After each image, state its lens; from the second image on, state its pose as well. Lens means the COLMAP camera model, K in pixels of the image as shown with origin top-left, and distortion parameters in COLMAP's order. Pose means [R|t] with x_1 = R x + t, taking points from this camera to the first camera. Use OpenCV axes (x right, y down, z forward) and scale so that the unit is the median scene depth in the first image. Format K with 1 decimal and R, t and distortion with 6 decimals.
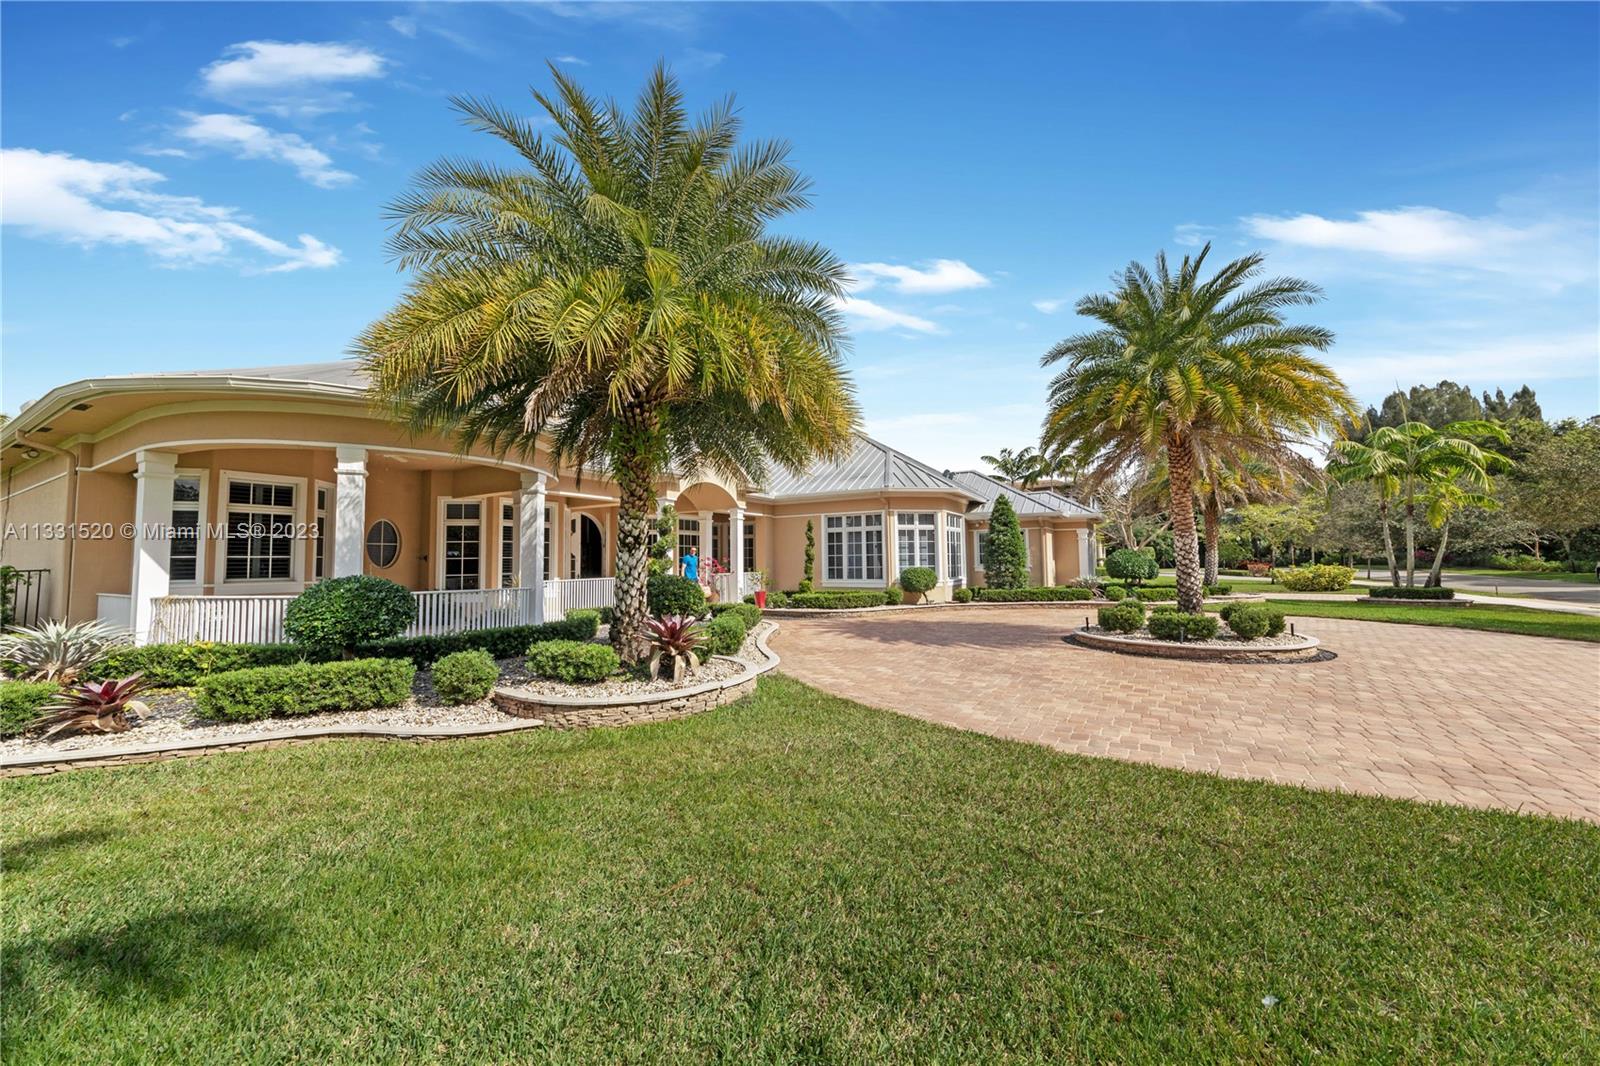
lens RADIAL K [[580.3, 0, 800.0], [0, 580.3, 533.0], [0, 0, 1]] dist [0.000185, -0.000014]
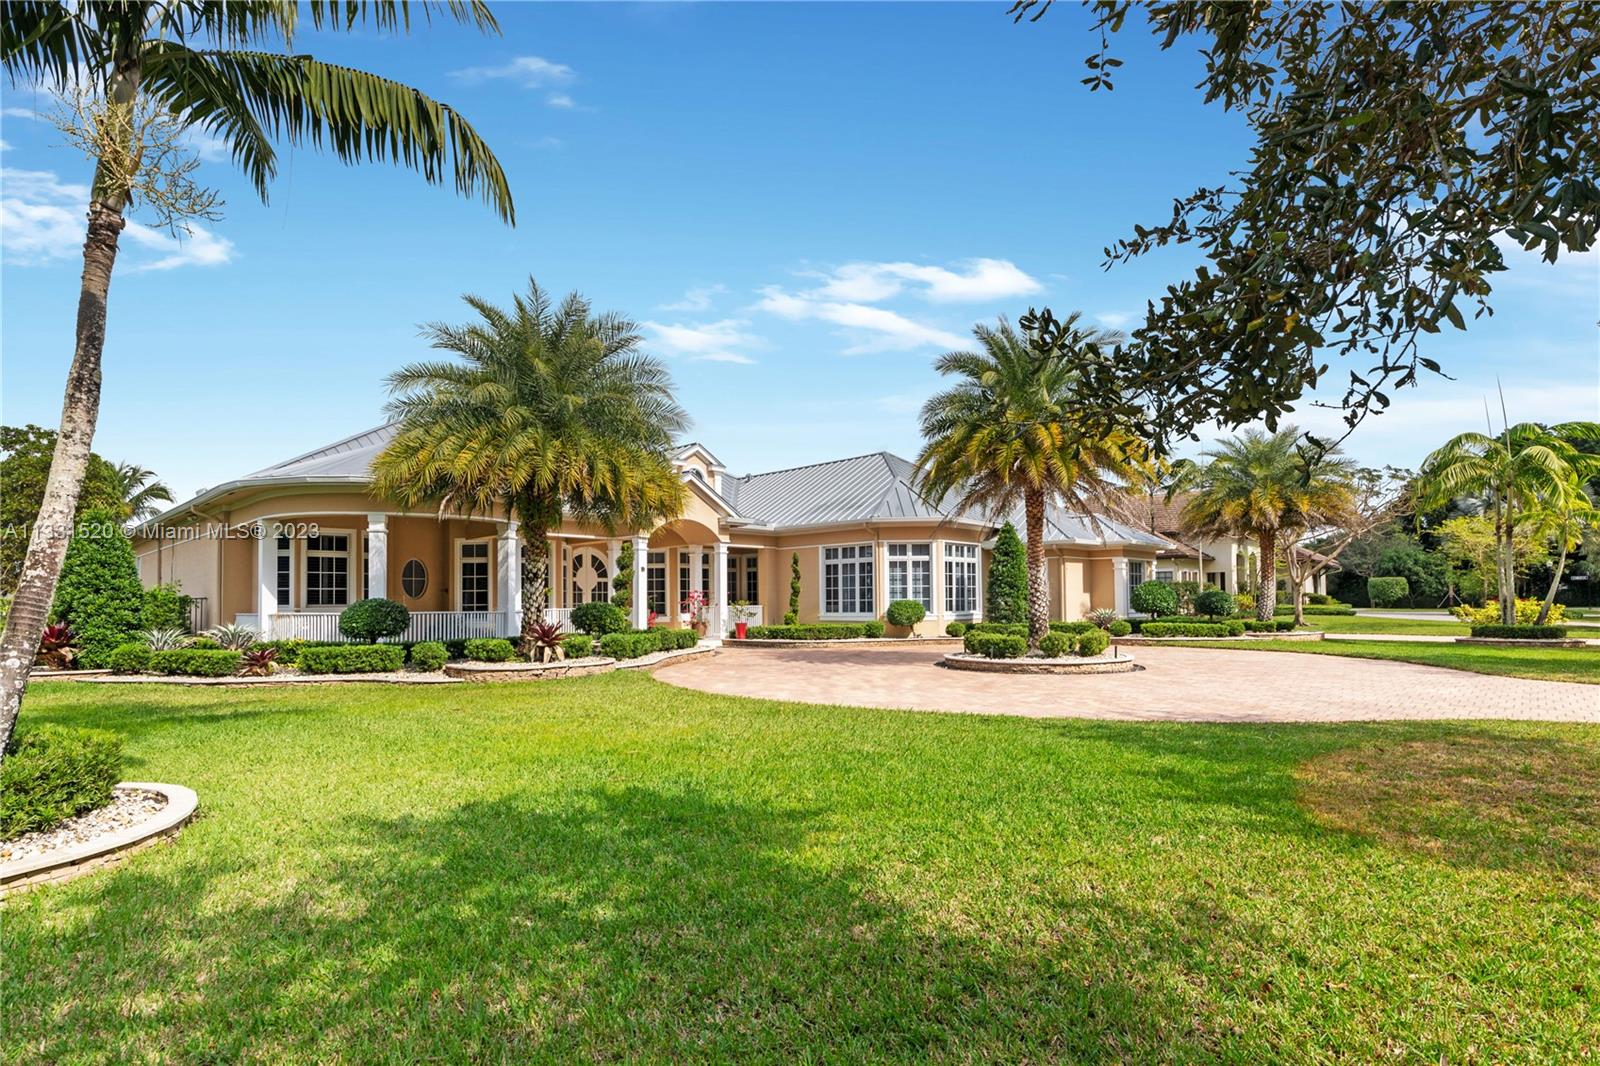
lens RADIAL K [[801.8, 0, 800.0], [0, 801.8, 587.7], [0, 0, 1]] dist [0.000487, 0.000254]
pose [[0.975657, -0.003171, -0.219277, 0.317578], [0.010416, 0.999437, 0.031893, -0.005679], [0.219053, -0.033400, 0.975141, -0.333468]]
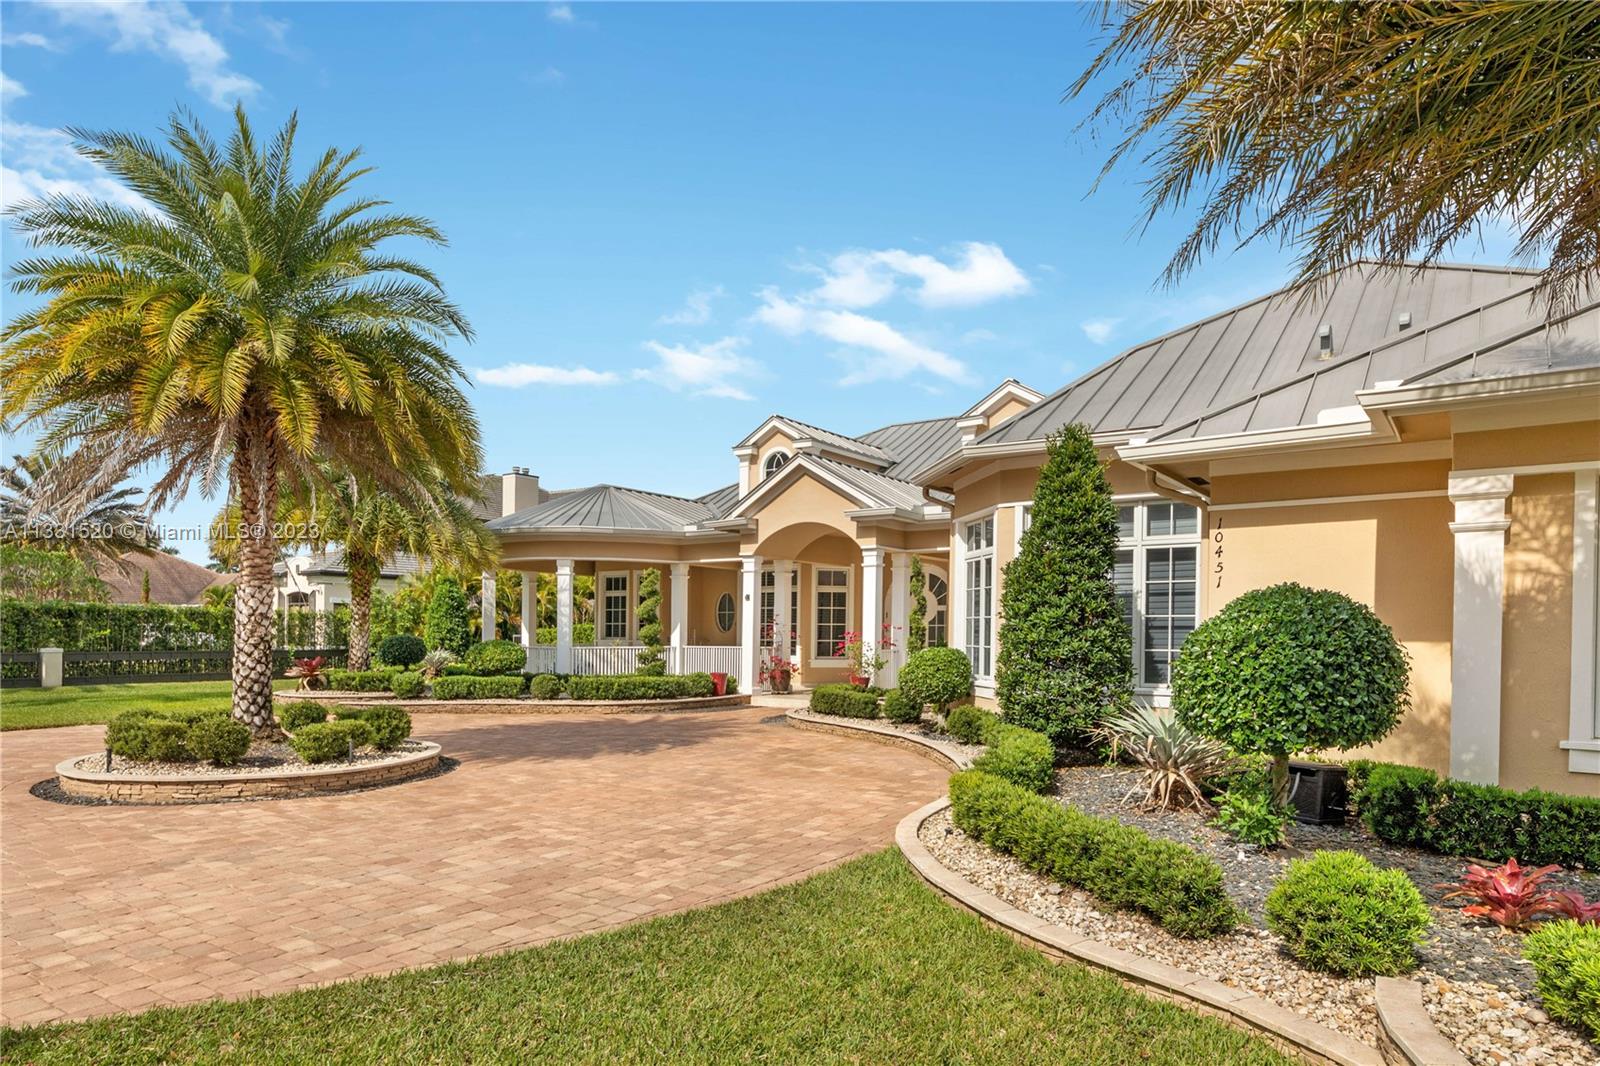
lens RADIAL K [[967.0, 0, 794.0], [0, 967.0, 640.4], [0, 0, 1]] dist [-0.002580, -0.000828]
pose [[-0.072627, 0.020078, -0.997157, 0.917738], [0.045126, 0.998840, 0.016825, 0.035299], [0.996338, -0.043776, -0.073449, 0.922139]]
